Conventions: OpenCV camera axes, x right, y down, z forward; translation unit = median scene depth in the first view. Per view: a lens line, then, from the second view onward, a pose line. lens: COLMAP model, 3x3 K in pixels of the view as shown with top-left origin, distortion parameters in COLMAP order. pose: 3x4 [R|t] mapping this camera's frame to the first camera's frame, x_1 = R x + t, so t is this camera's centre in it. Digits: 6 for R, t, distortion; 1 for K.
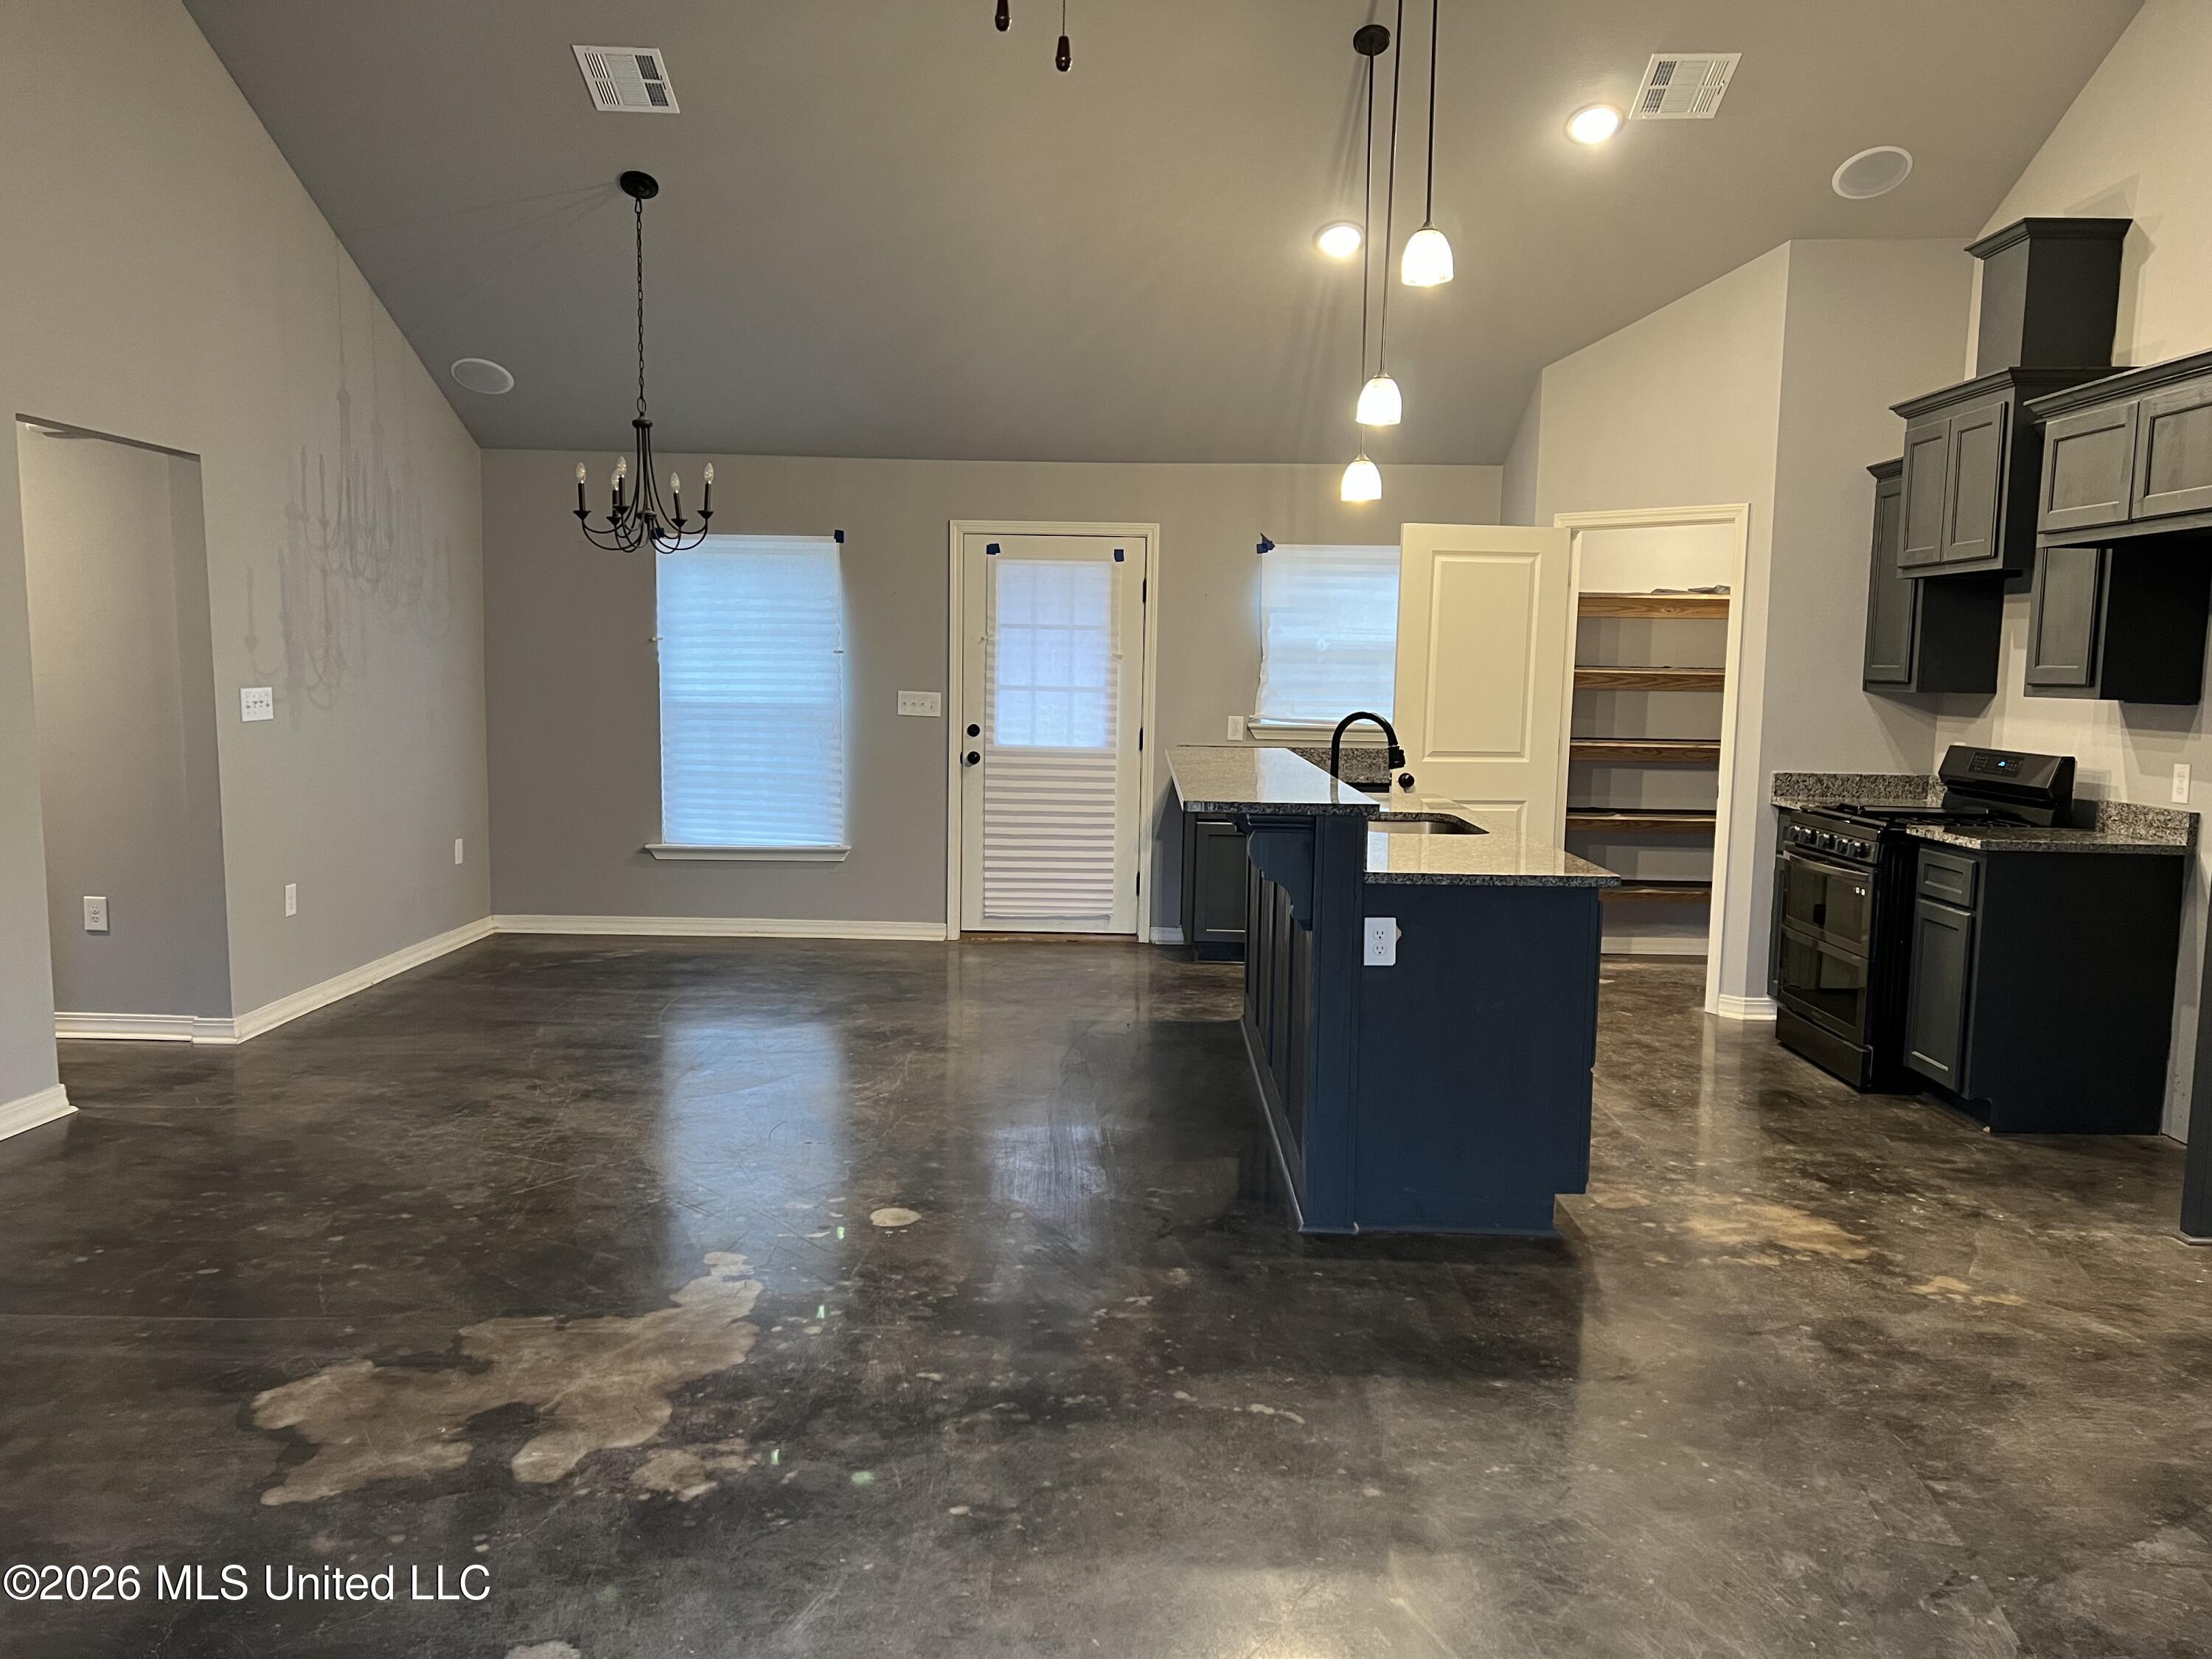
lens RADIAL K [[1660.8, 0, 1114.7], [0, 1660.8, 847.7], [0, 0, 1]] dist [0.101331, -0.132634]
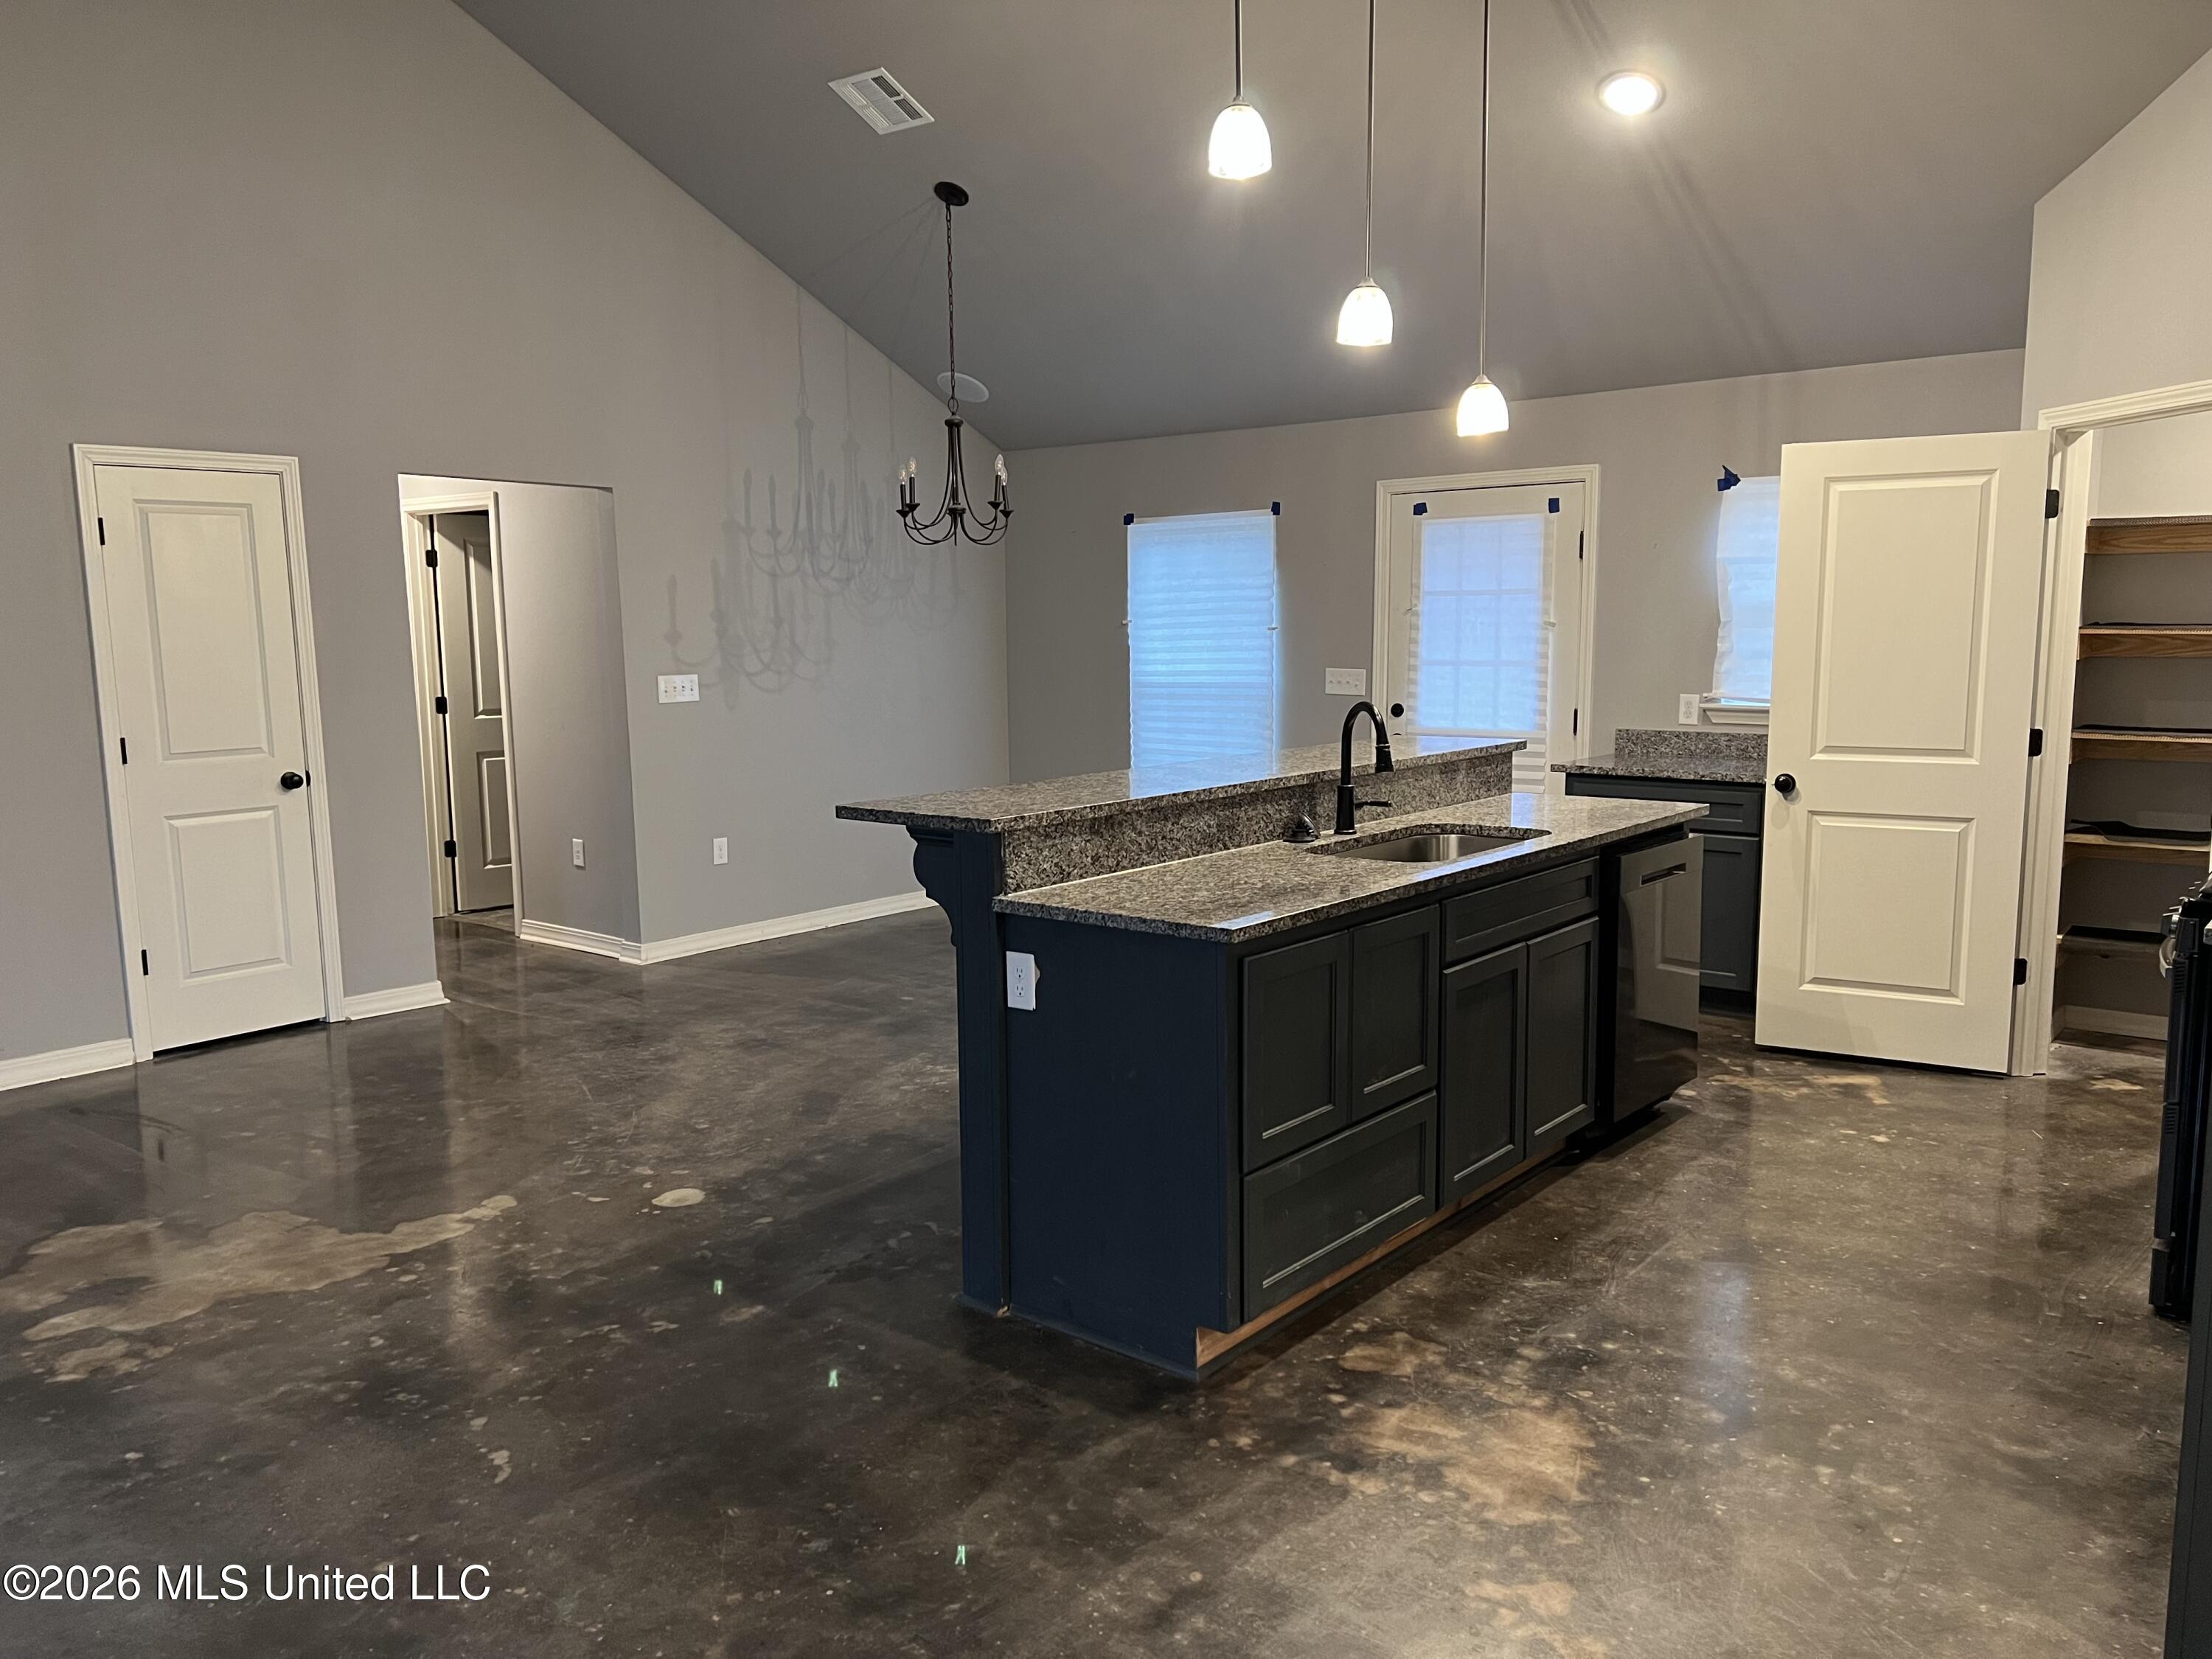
lens RADIAL K [[1663.0, 0, 1106.0], [0, 1663.0, 829.5], [0, 0, 1]] dist [0.099398, -0.130810]
pose [[0.780561, 0.052258, -0.622891, 0.430067], [-0.046346, 0.998595, 0.025701, -0.025690], [0.623359, 0.008808, 0.781886, 0.221203]]
